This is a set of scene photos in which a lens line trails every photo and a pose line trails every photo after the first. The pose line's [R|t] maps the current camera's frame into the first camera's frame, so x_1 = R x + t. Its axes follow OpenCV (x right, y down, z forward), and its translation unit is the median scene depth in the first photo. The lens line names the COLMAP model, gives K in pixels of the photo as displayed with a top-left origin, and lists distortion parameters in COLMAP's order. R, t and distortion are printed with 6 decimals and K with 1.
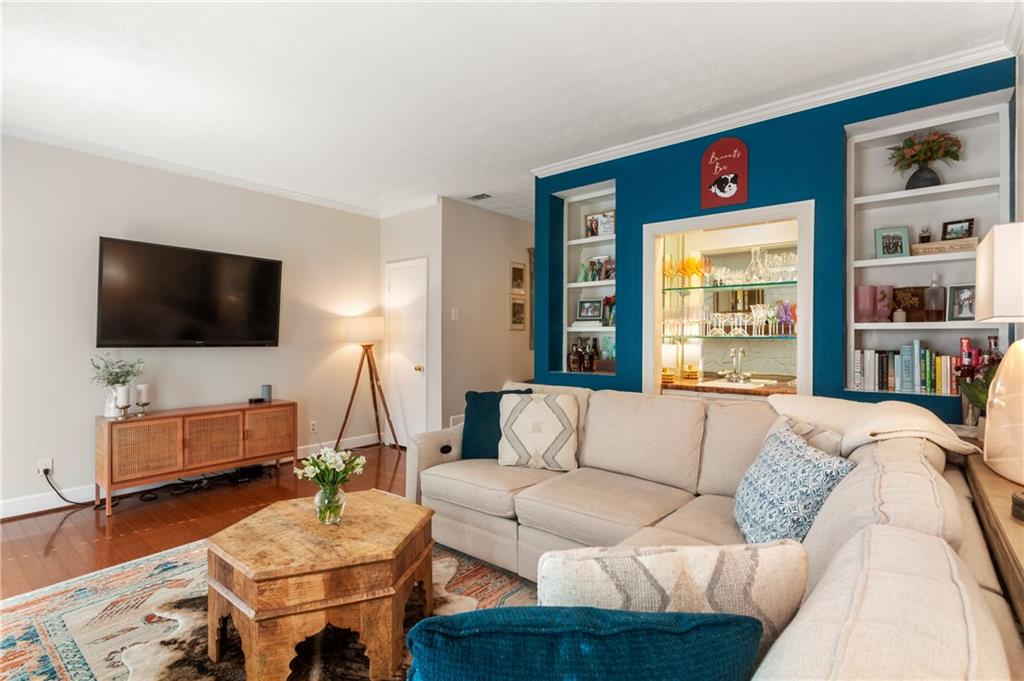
lens RADIAL K [[488.7, 0, 505.3], [0, 488.7, 338.8], [0, 0, 1]] dist [0.001062, 0.001668]
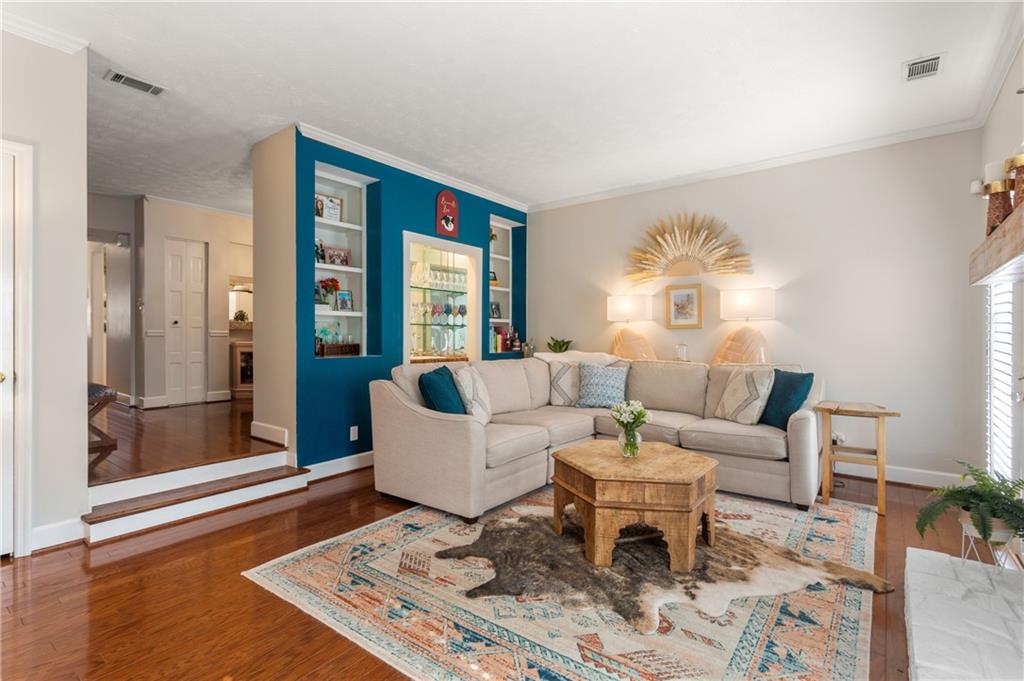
lens RADIAL K [[488.7, 0, 507.3], [0, 488.7, 336.8], [0, 0, 1]] dist [0.001062, 0.001668]
pose [[-0.031271, -0.002006, 0.999509, -1.061700], [-0.001191, 0.999997, 0.001970, 0.032985], [-0.999510, -0.001129, -0.031273, 0.875801]]
